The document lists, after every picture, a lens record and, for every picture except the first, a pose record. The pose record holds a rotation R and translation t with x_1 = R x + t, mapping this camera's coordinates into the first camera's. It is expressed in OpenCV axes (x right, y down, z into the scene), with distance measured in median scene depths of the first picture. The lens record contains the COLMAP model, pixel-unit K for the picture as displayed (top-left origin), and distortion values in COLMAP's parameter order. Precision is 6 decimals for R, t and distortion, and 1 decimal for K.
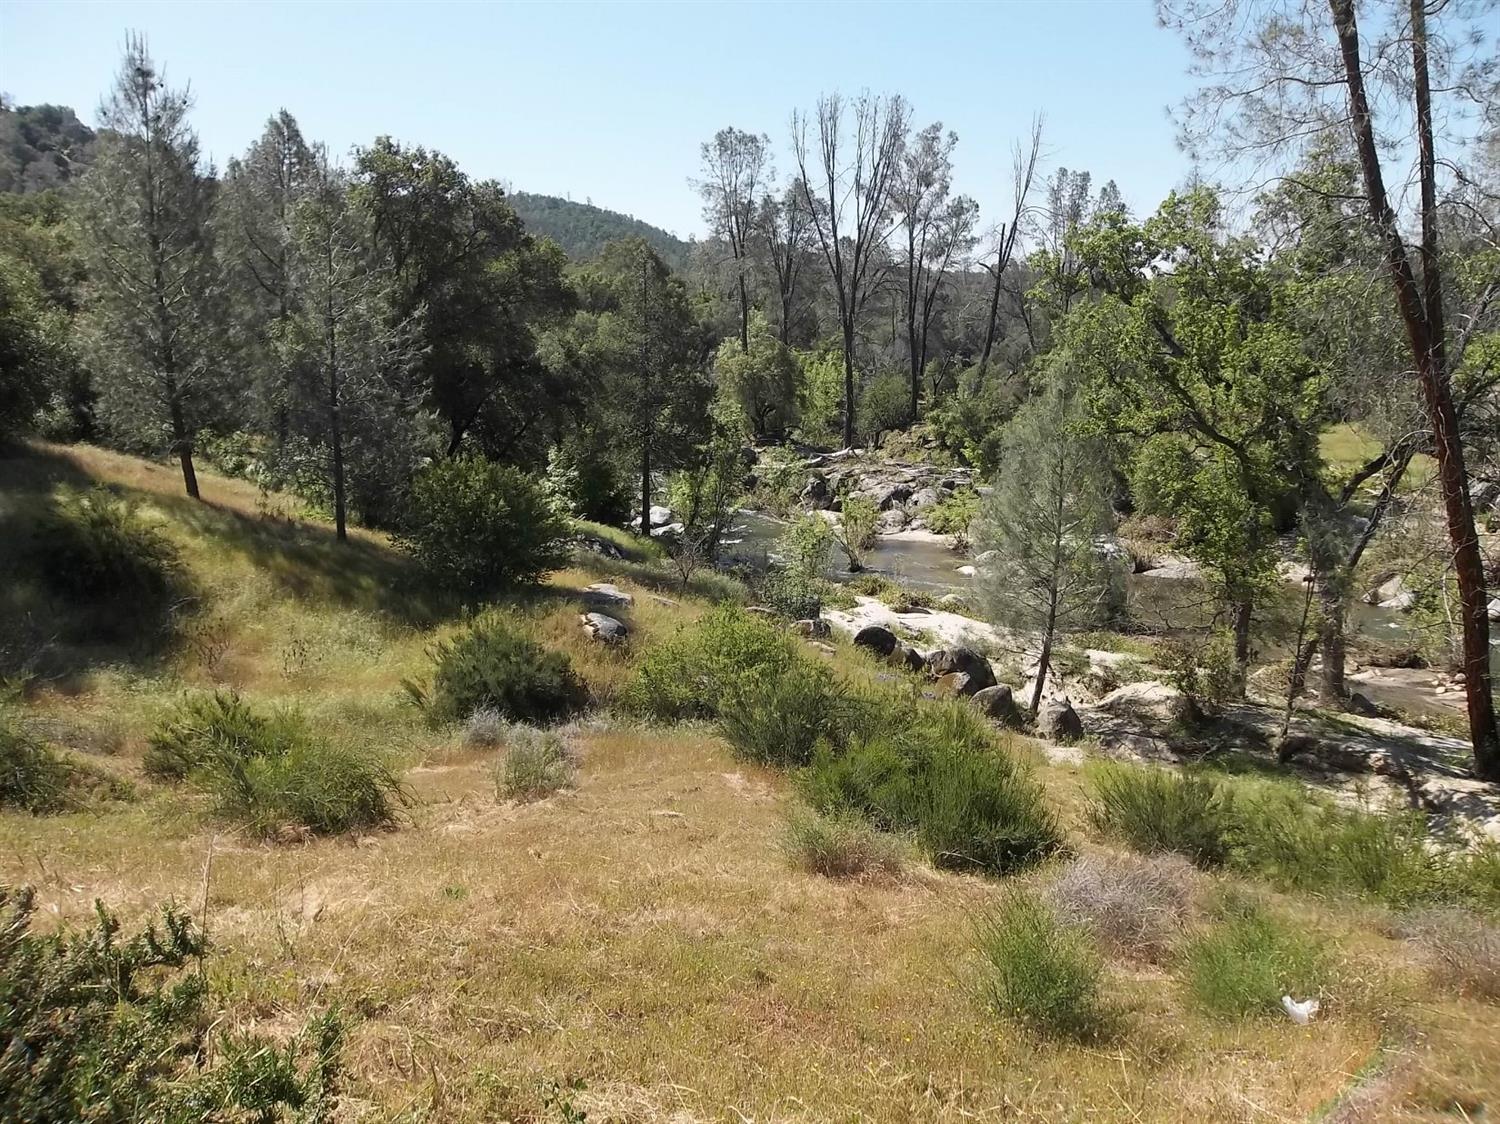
lens RADIAL K [[1205.0, 0, 753.3], [0, 1205.0, 553.3], [0, 0, 1]] dist [-0.035767, 0.009834]
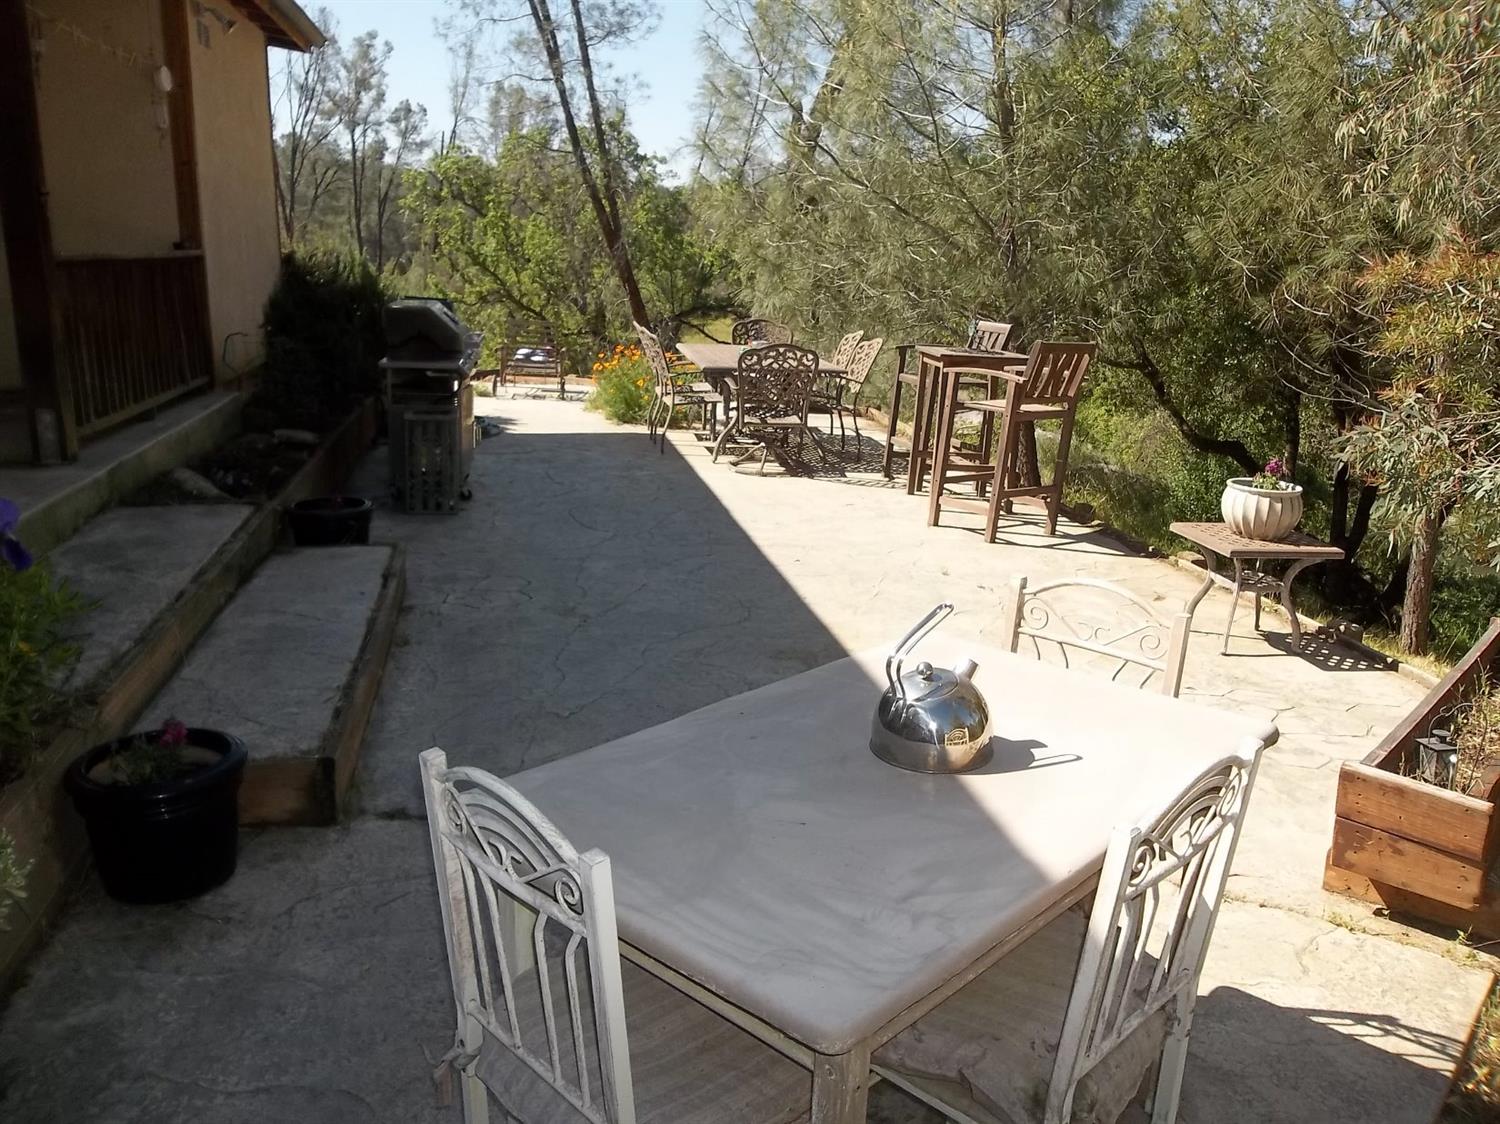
lens RADIAL K [[1205.0, 0, 755.9], [0, 1205.0, 556.3], [0, 0, 1]] dist [-0.035767, 0.009834]
pose [[0.913020, -0.068167, 0.402179, 0.010900], [0.036438, 0.995626, 0.086031, 0.031386], [-0.406284, -0.063894, 0.911510, -0.165474]]
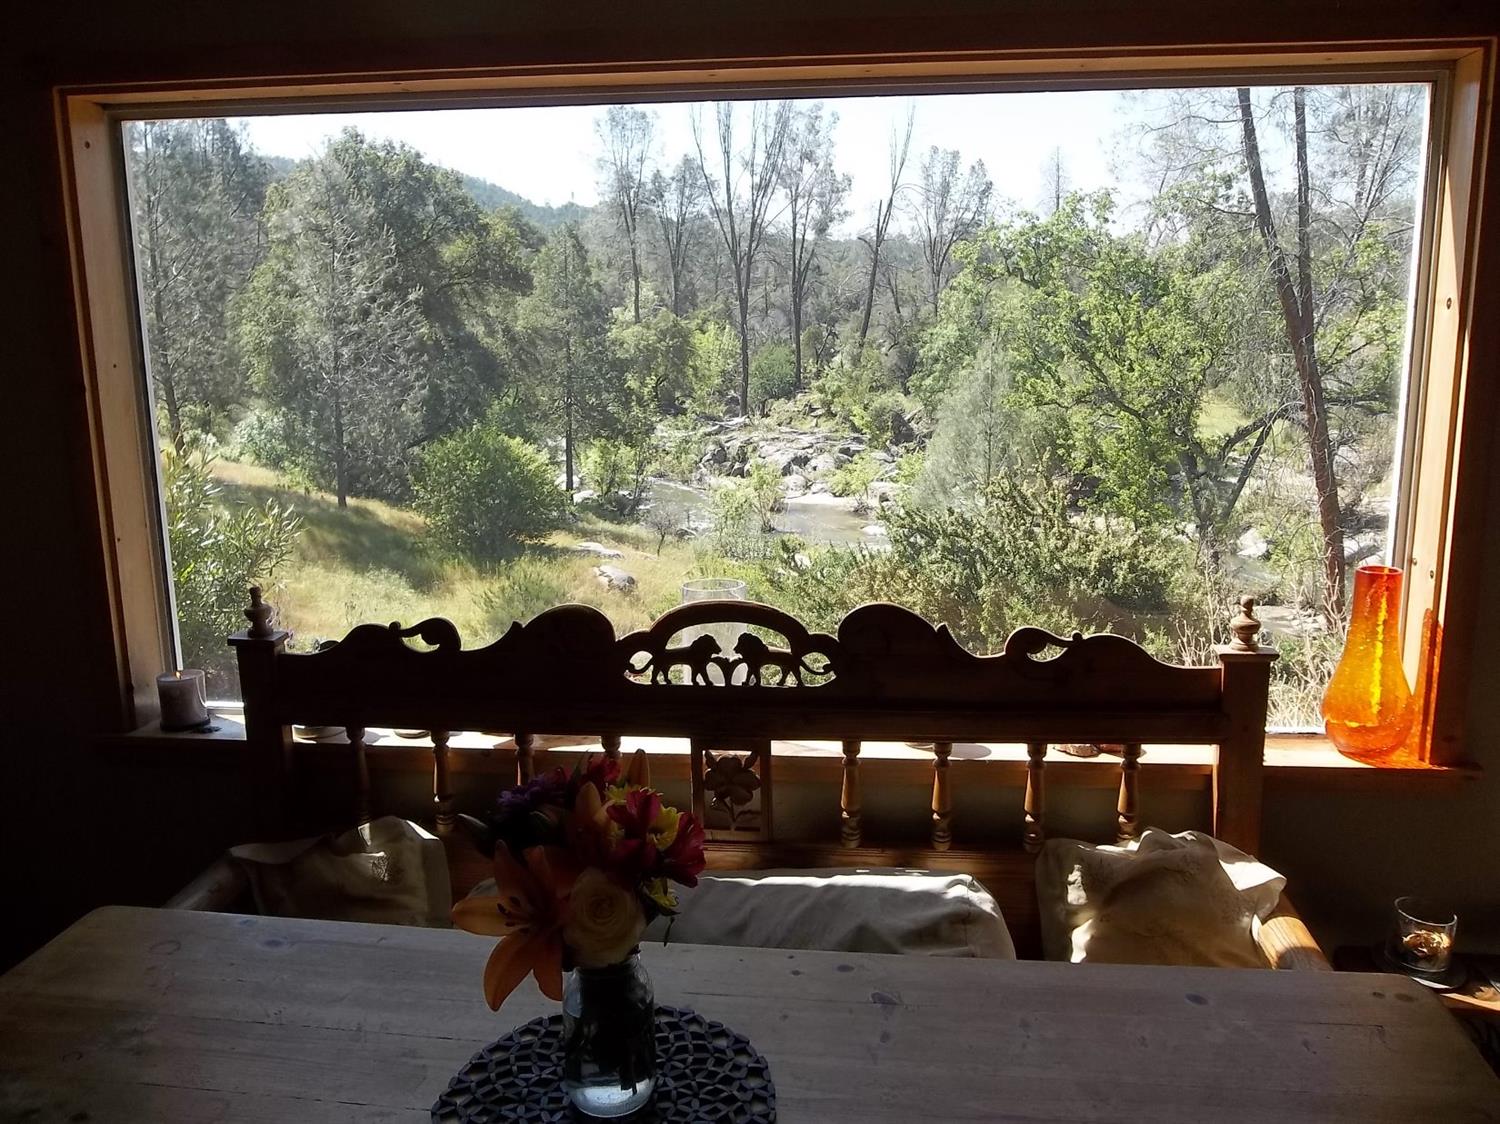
lens RADIAL K [[1205.0, 0, 753.5], [0, 1205.0, 555.4], [0, 0, 1]] dist [-0.035767, 0.009834]
pose [[0.993275, -0.019253, 0.114167, -0.038574], [0.015998, 0.999441, 0.029357, 0.002575], [-0.114668, -0.027333, 0.993028, -0.046831]]
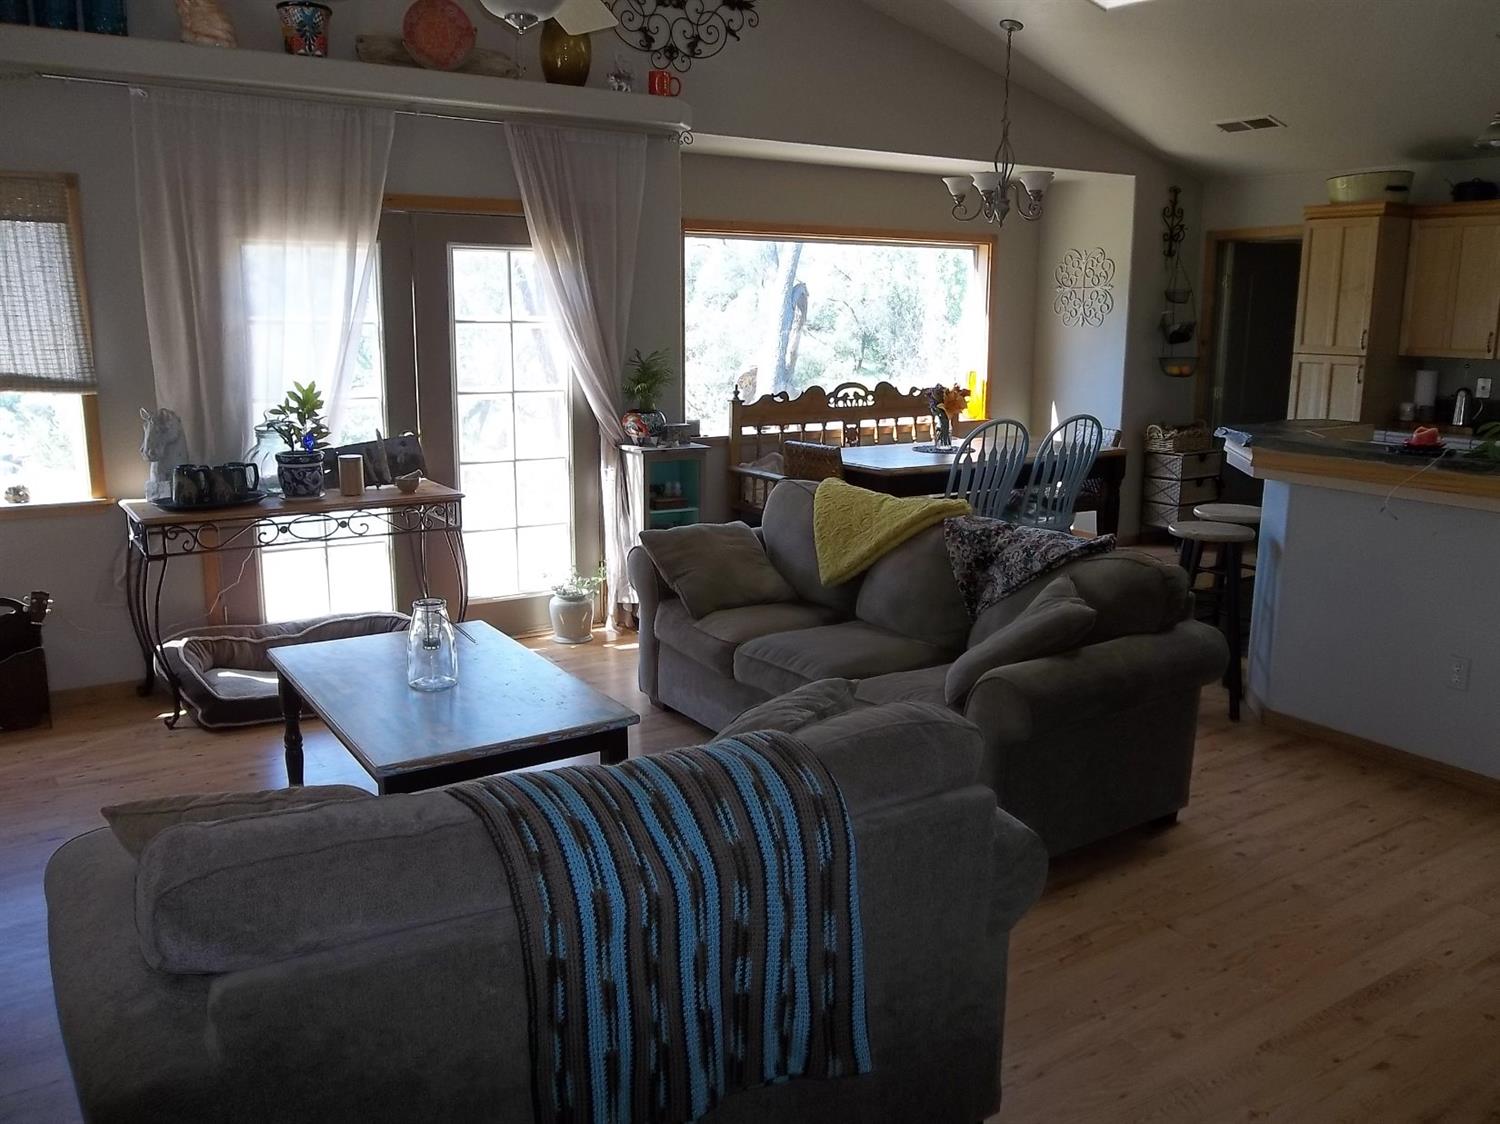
lens RADIAL K [[1205.0, 0, 747.3], [0, 1205.0, 554.2], [0, 0, 1]] dist [-0.035767, 0.009834]
pose [[0.703934, -0.128229, 0.698595, -0.966303], [0.107950, 0.991457, 0.073211, 0.098570], [-0.702014, 0.023877, 0.711762, -0.506211]]
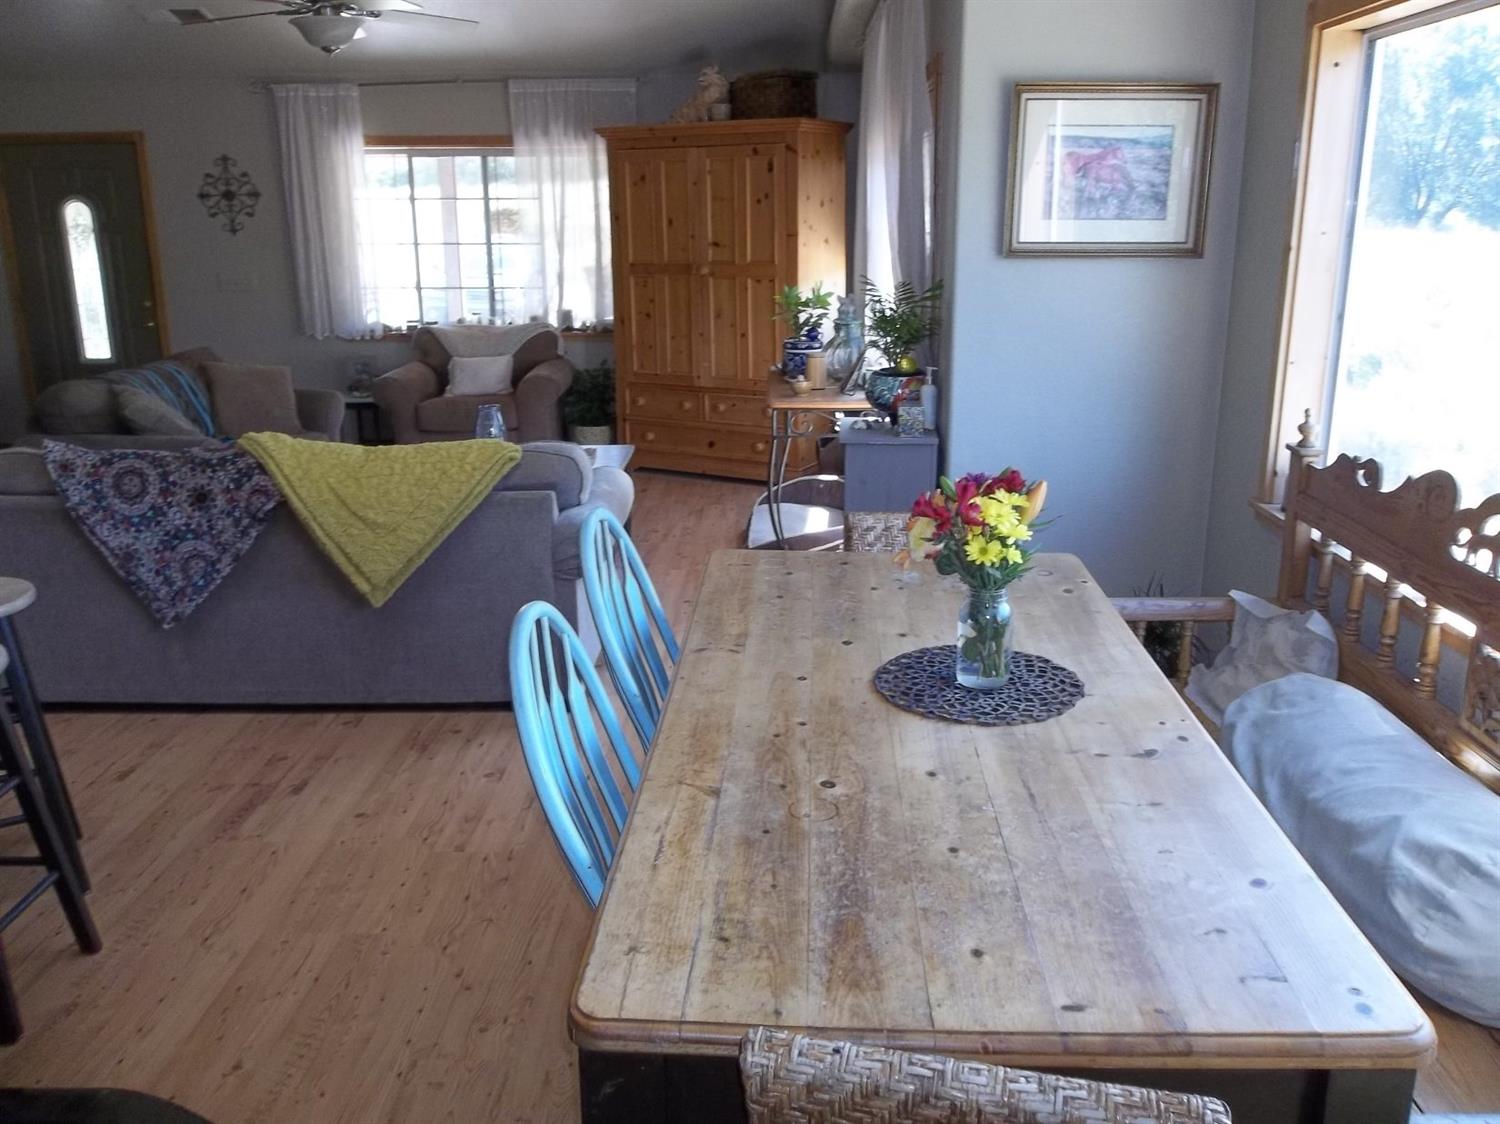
lens RADIAL K [[1205.0, 0, 750.4], [0, 1205.0, 561.6], [0, 0, 1]] dist [-0.035767, 0.009834]
pose [[0.180474, 0.278864, -0.943220, 0.263651], [-0.157367, 0.954800, 0.252177, -0.005880], [0.970909, 0.102920, 0.216200, 0.020816]]
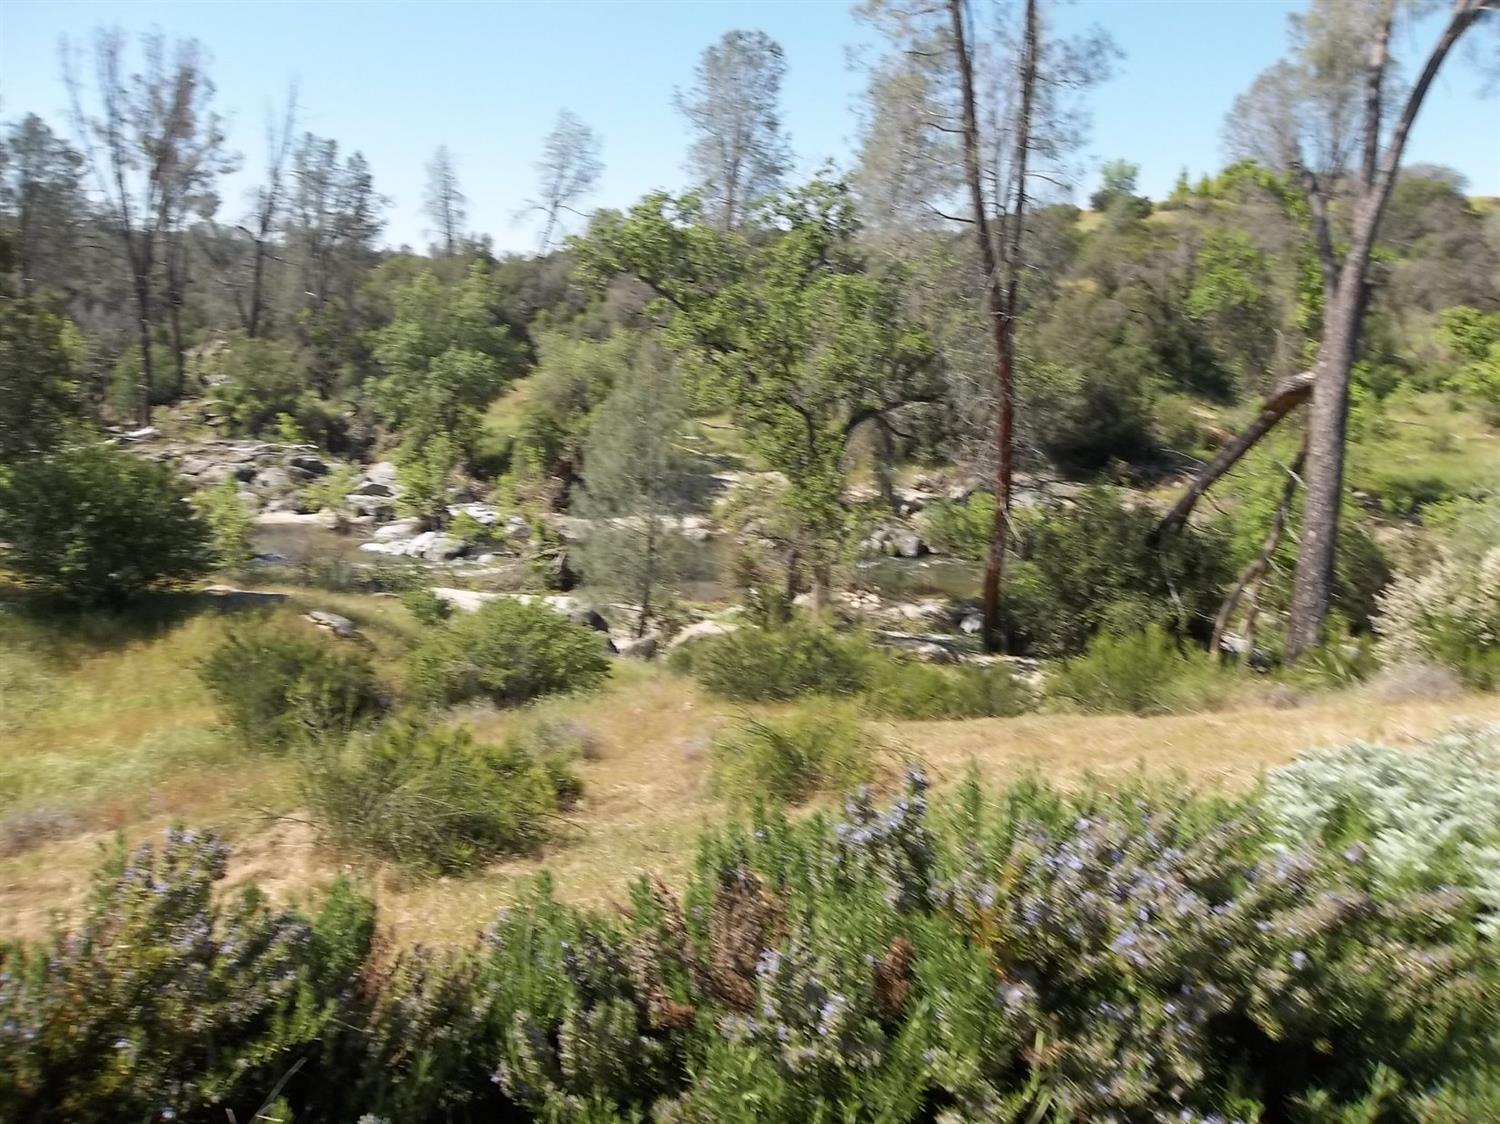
lens RADIAL K [[1205.0, 0, 740.3], [0, 1205.0, 560.1], [0, 0, 1]] dist [-0.035767, 0.009834]
pose [[0.789990, -0.090497, 0.606405, -0.135156], [0.072576, 0.995896, 0.054076, -0.005378], [-0.608810, 0.001291, 0.793315, 0.030182]]
